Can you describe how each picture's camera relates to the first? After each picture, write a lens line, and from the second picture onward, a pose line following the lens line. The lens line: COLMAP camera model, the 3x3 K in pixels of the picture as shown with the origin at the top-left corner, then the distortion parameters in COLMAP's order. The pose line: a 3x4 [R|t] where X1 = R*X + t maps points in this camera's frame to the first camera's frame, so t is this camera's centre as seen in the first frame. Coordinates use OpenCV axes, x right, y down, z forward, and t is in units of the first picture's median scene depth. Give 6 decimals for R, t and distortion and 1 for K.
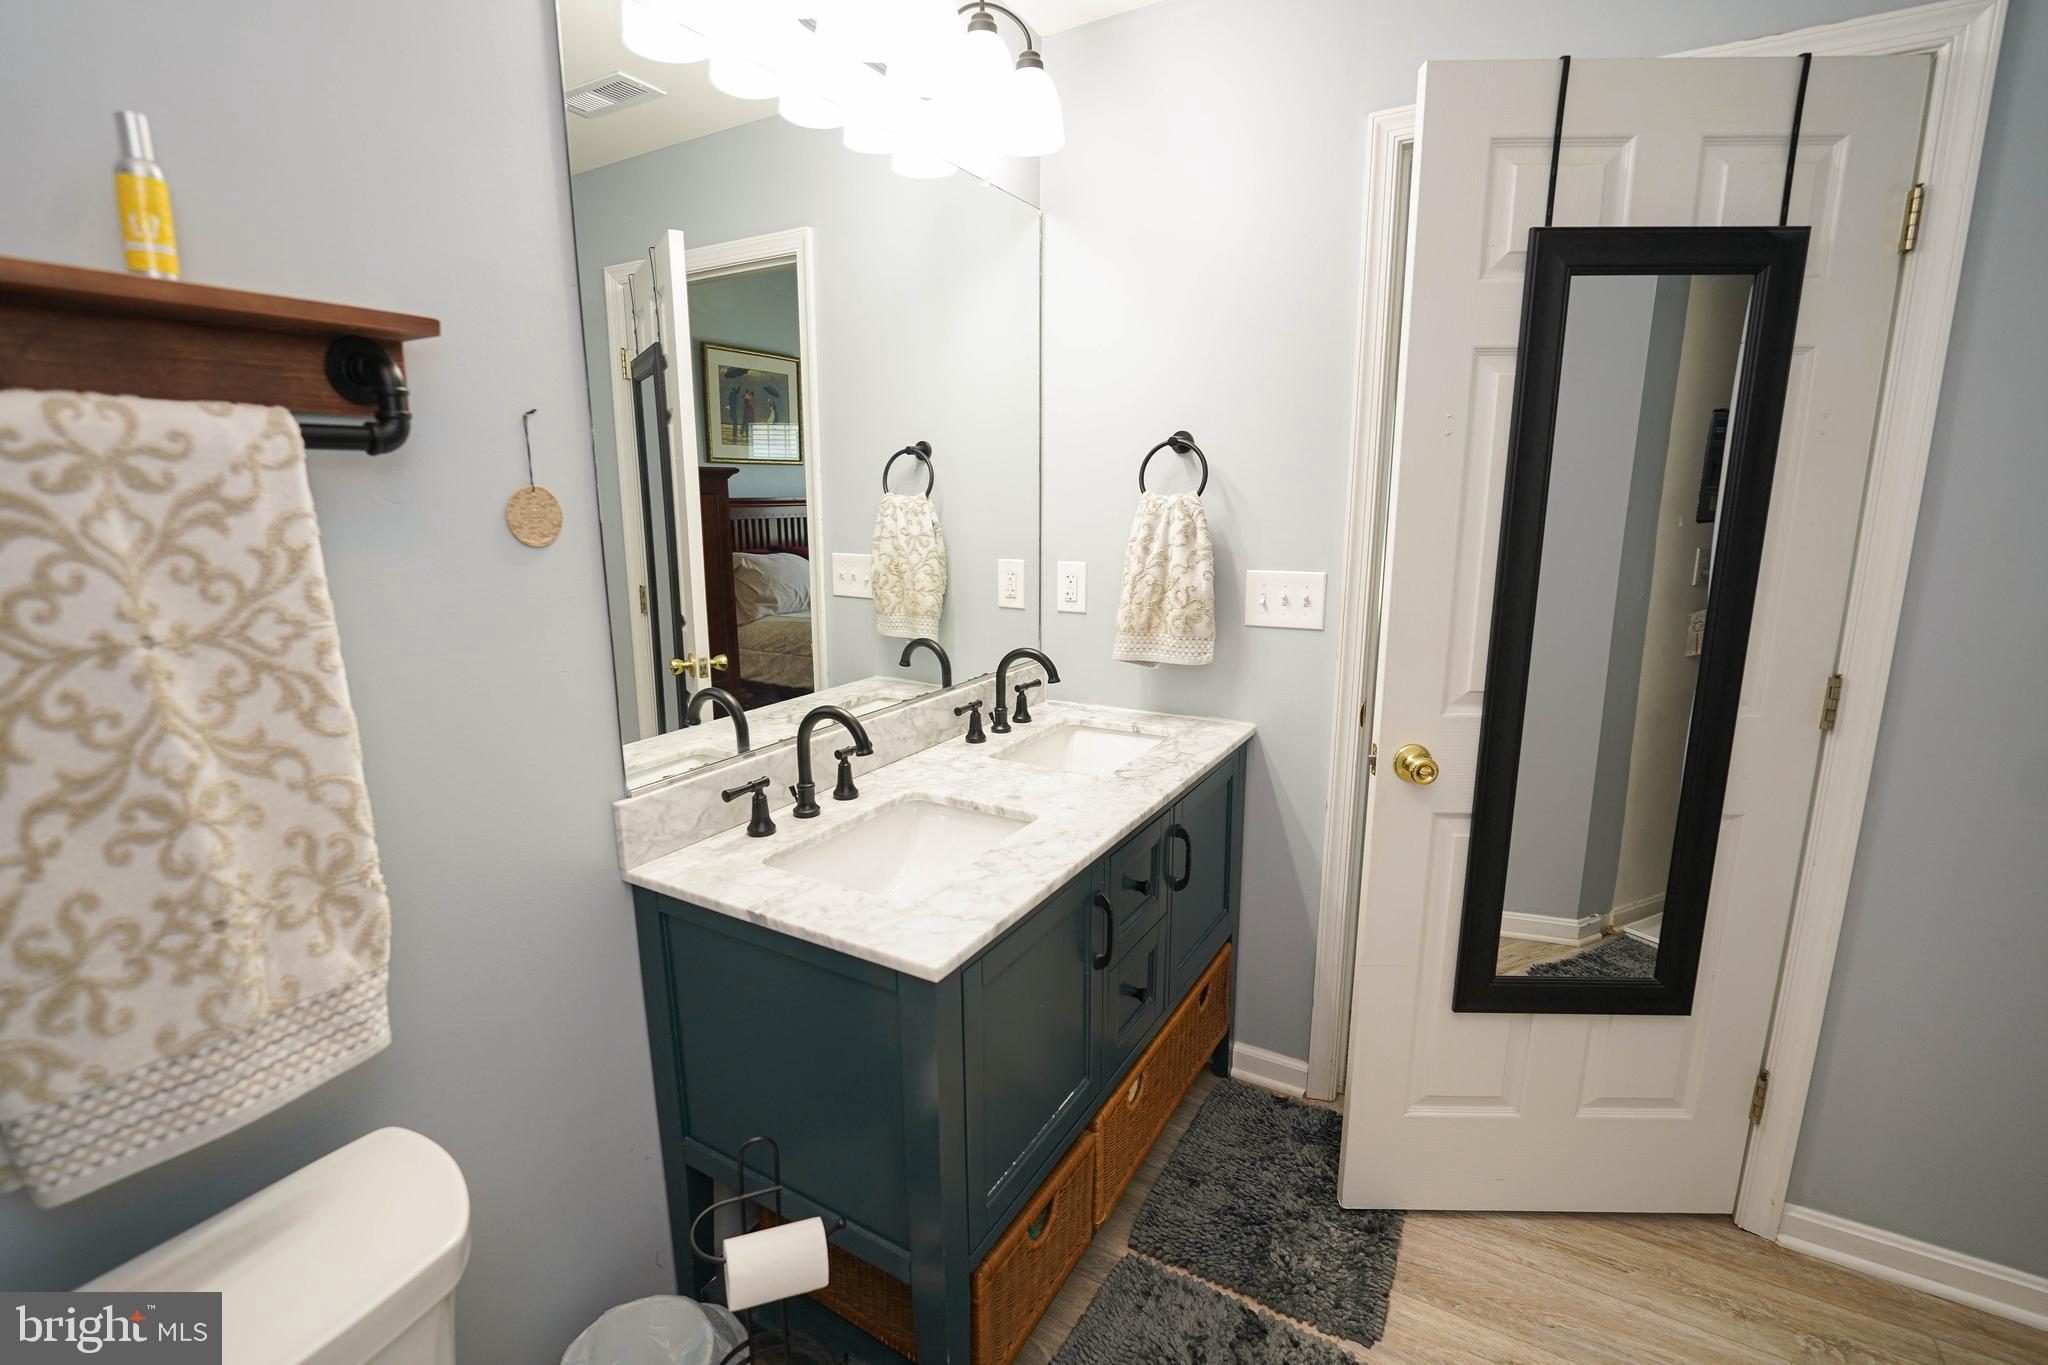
lens RADIAL K [[925.7, 0, 1017.4], [0, 925.7, 677.1], [0, 0, 1]] dist [-0.015421, 0.001530]
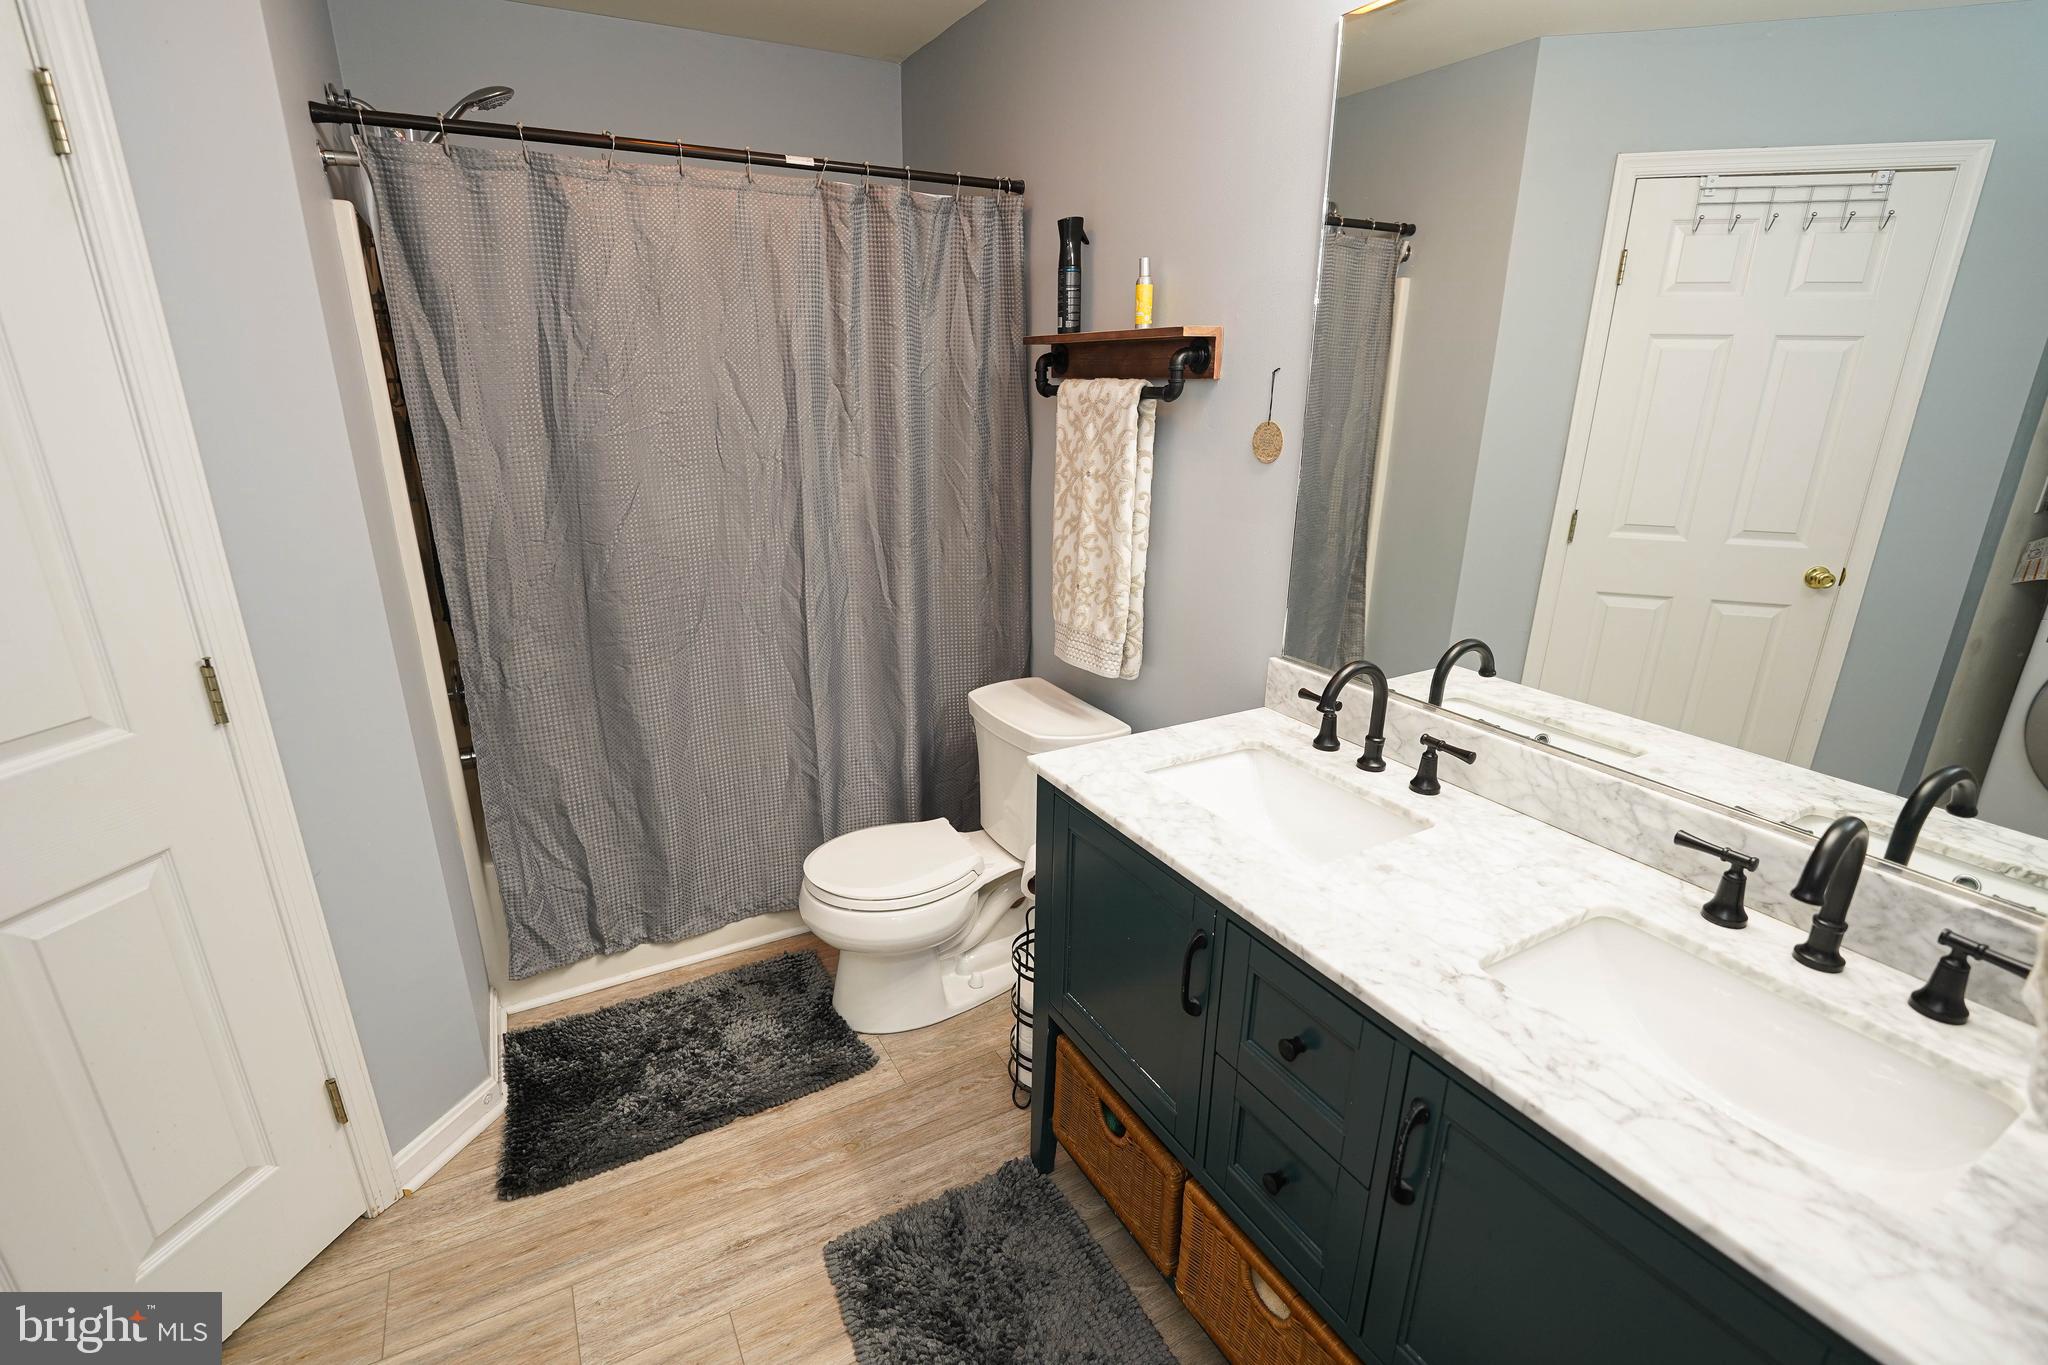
lens RADIAL K [[925.7, 0, 1018.1], [0, 925.7, 692.4], [0, 0, 1]] dist [-0.015421, 0.001530]
pose [[-0.507086, 0.273652, -0.817300, 1.397537], [-0.177235, 0.894886, 0.409593, -0.488129], [0.843476, 0.352553, -0.405283, 1.952662]]
